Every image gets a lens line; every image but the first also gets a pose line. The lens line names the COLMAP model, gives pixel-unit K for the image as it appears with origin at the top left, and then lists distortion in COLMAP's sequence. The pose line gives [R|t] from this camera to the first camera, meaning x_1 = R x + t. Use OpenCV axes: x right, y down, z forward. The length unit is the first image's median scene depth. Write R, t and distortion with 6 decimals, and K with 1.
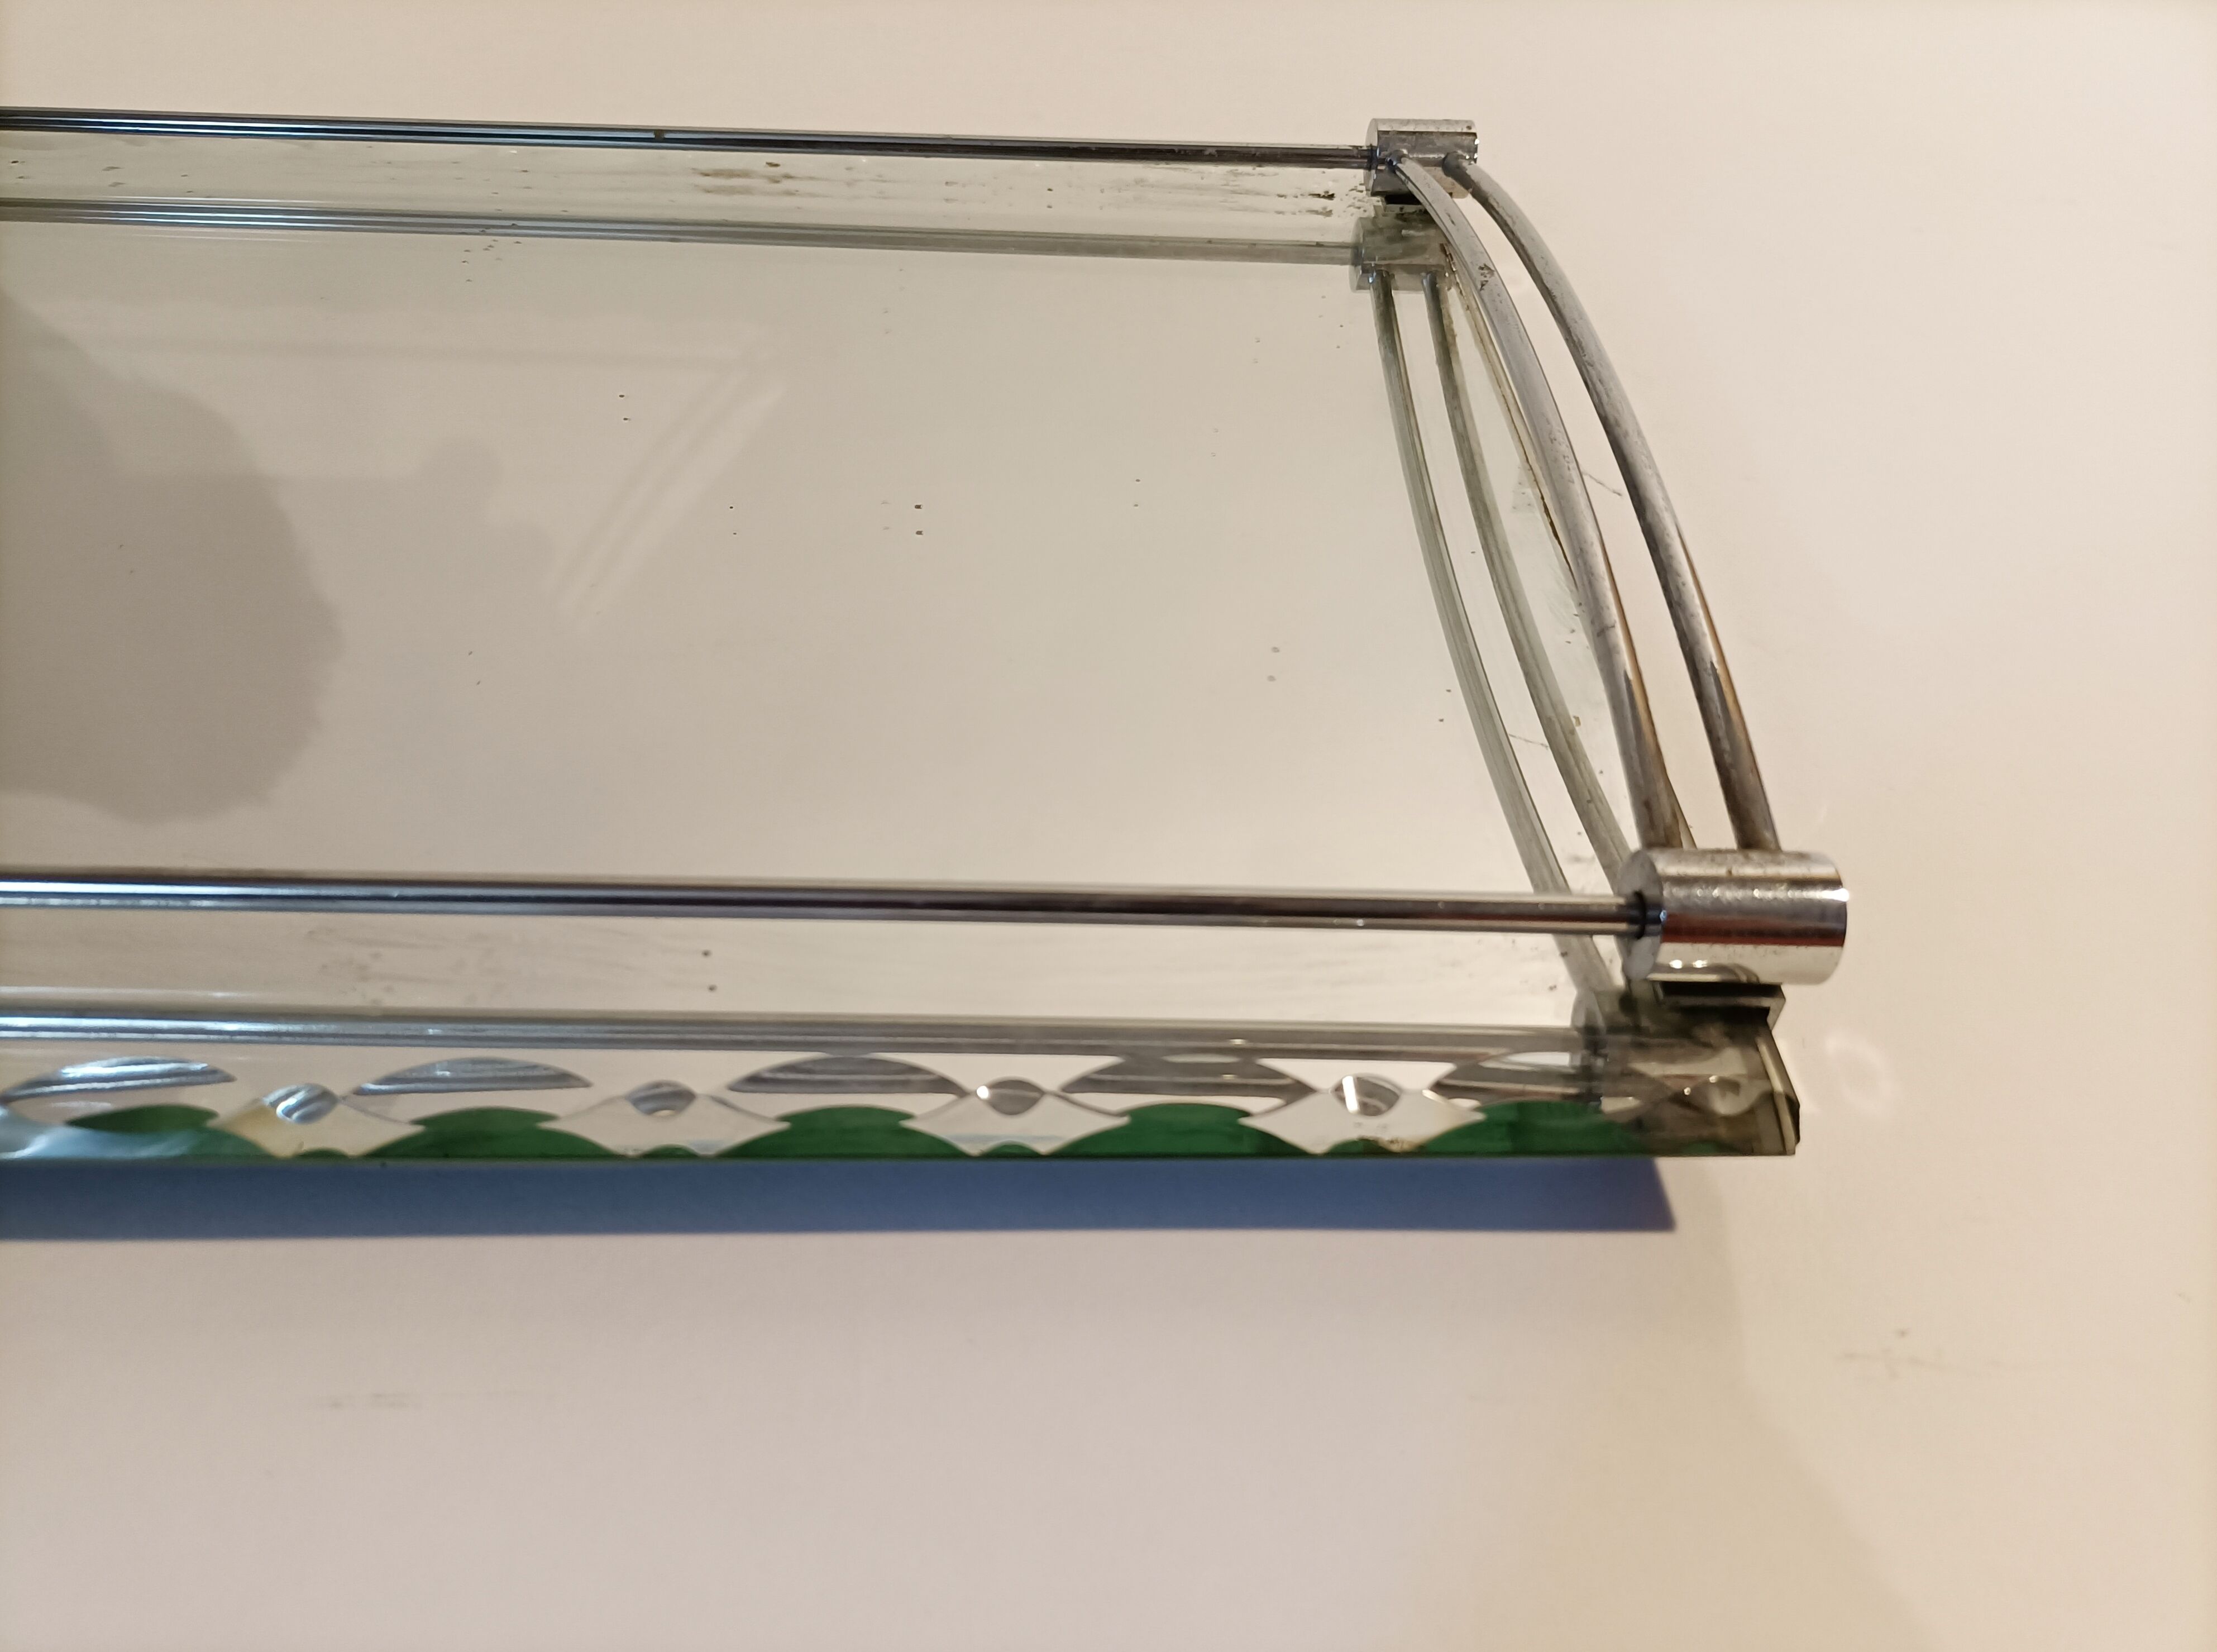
lens RADIAL K [[1582.0, 0, 1108.7], [0, 1582.0, 820.2], [0, 0, 1]] dist [-0.007434, -0.005457]
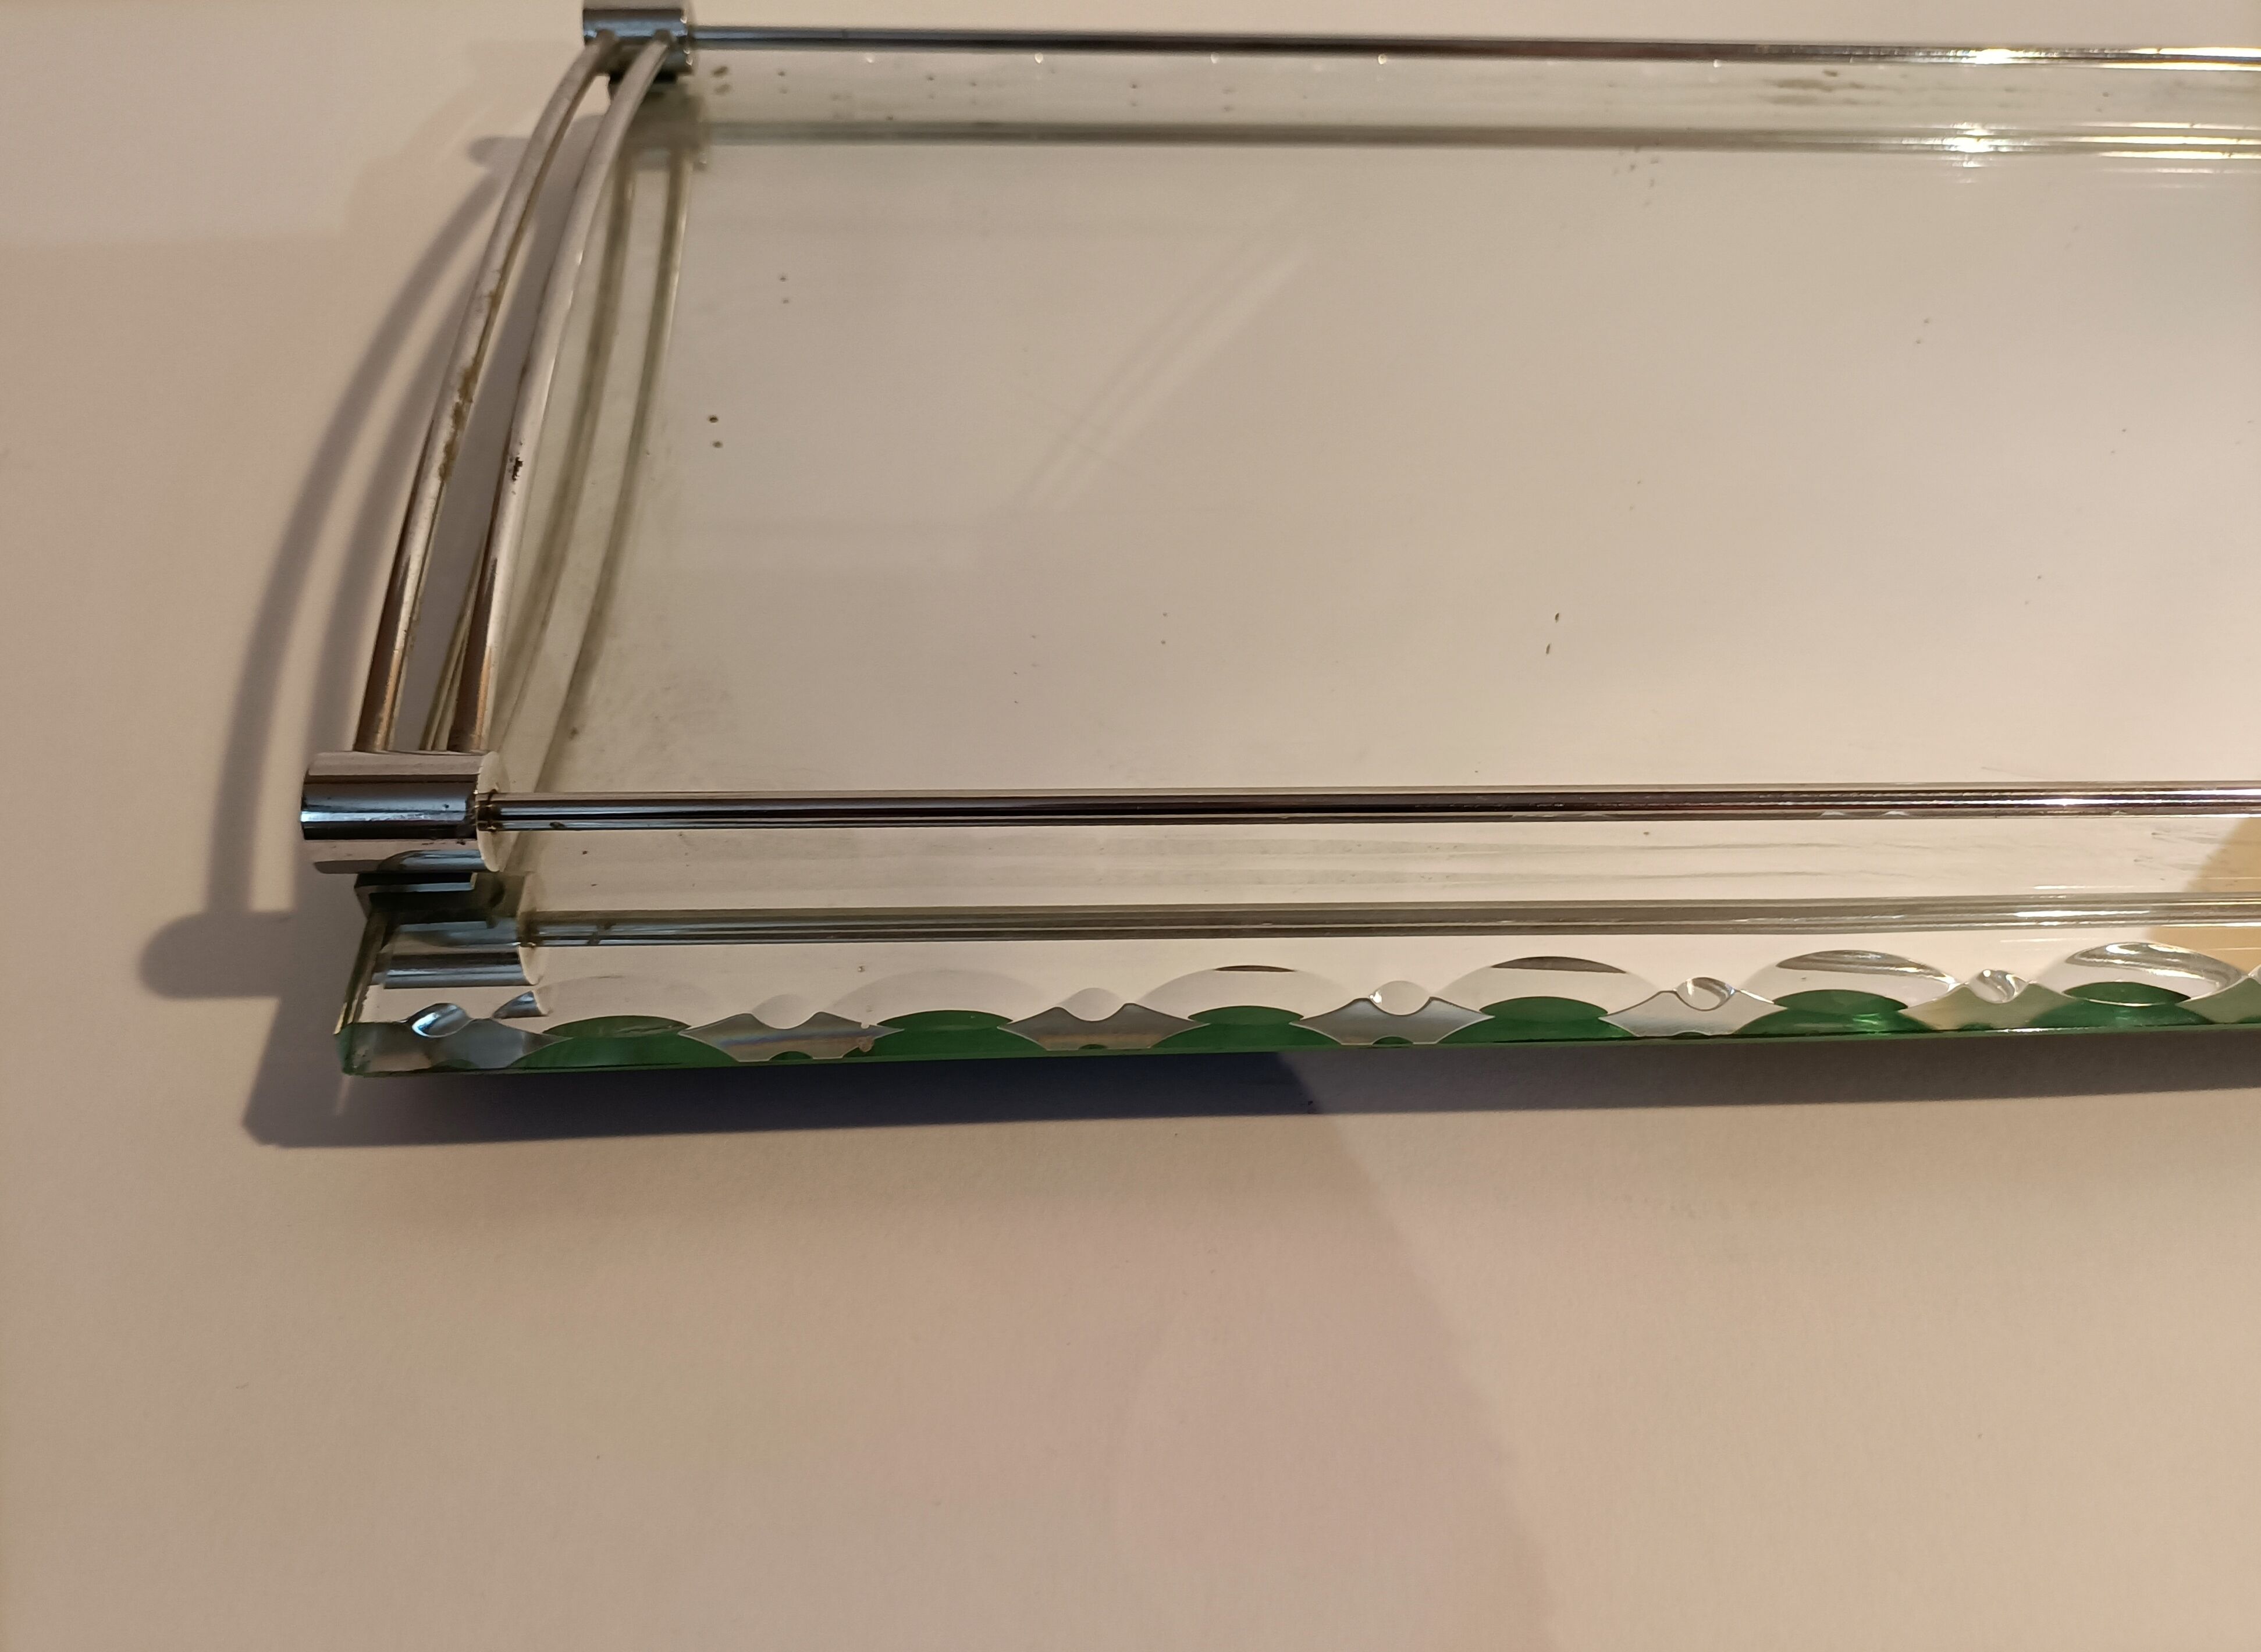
lens RADIAL K [[1556.5, 0, 1130.6], [0, 1556.5, 832.1], [0, 0, 1]] dist [0.006684, 0.001396]
pose [[0.999646, -0.025586, 0.007330, -0.436118], [0.025020, 0.997302, 0.069017, -0.004522], [-0.009076, -0.068809, 0.997589, -0.022625]]
